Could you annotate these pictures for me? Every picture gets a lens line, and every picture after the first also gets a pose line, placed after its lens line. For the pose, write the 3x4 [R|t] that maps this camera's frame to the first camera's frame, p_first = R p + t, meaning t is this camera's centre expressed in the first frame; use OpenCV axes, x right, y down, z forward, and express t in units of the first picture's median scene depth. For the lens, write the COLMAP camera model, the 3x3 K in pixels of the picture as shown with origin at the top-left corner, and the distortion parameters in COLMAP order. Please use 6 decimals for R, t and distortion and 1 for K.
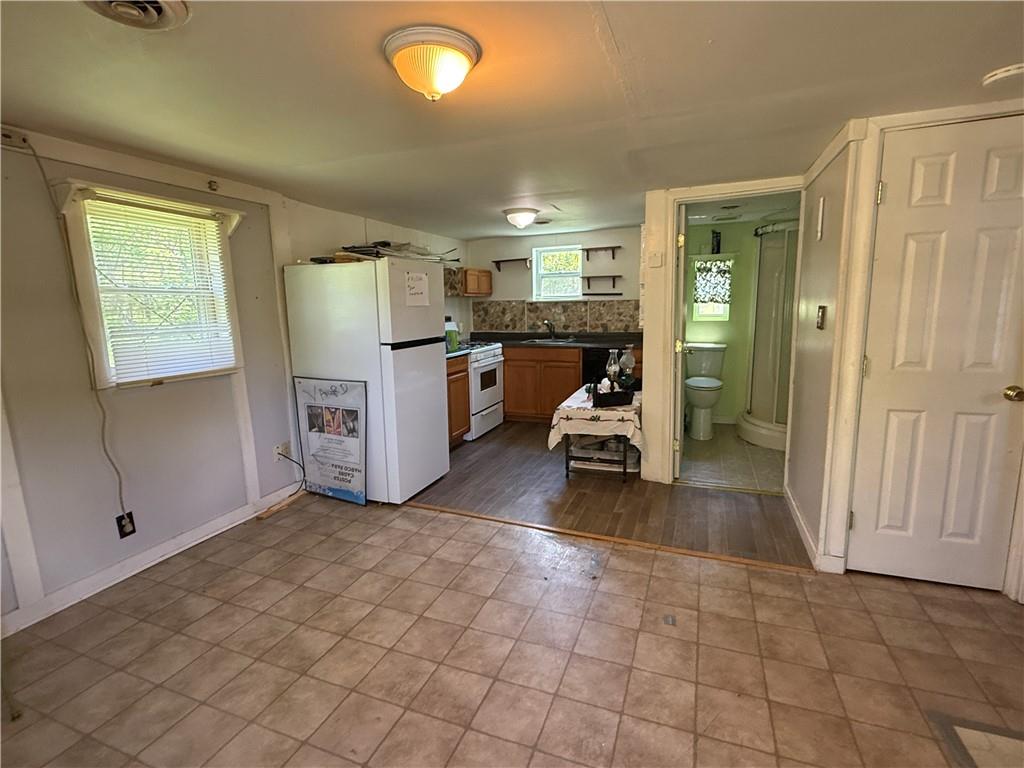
lens RADIAL K [[491.9, 0, 509.2], [0, 491.9, 384.2], [0, 0, 1]] dist [0.003514, -0.000112]
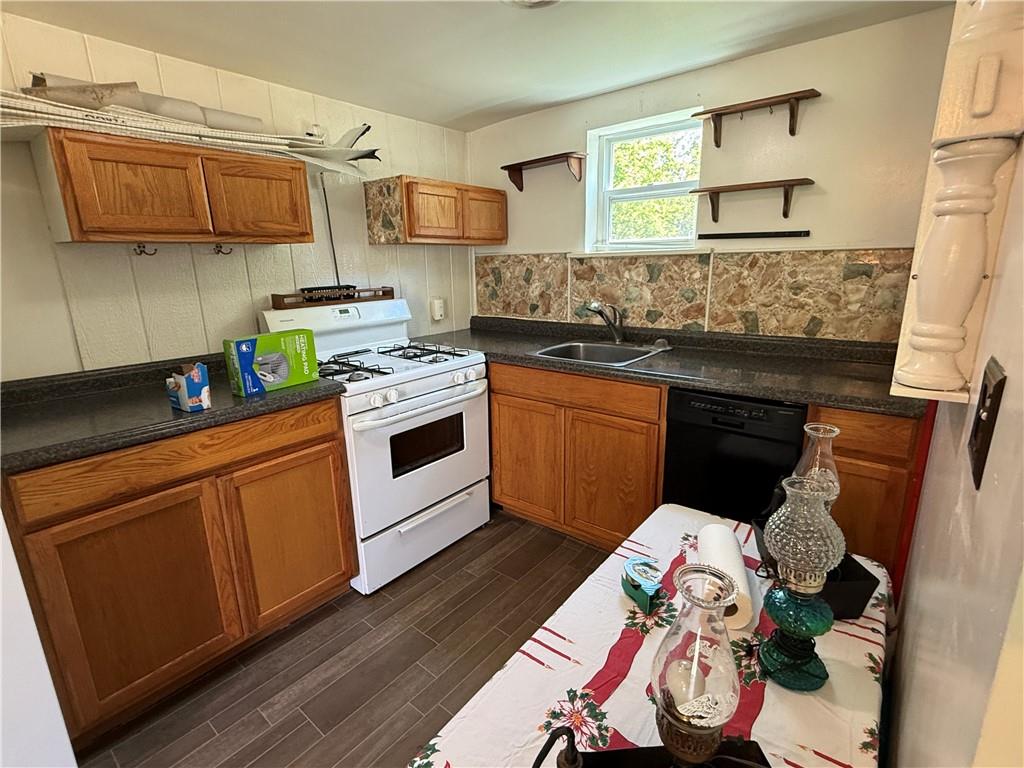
lens RADIAL K [[491.9, 0, 517.7], [0, 491.9, 383.3], [0, 0, 1]] dist [0.003514, -0.000112]
pose [[0.954364, 0.072001, -0.289835, 0.131738], [-0.047137, 0.994654, 0.091881, -0.092010], [0.294901, -0.074026, 0.952656, 0.557333]]
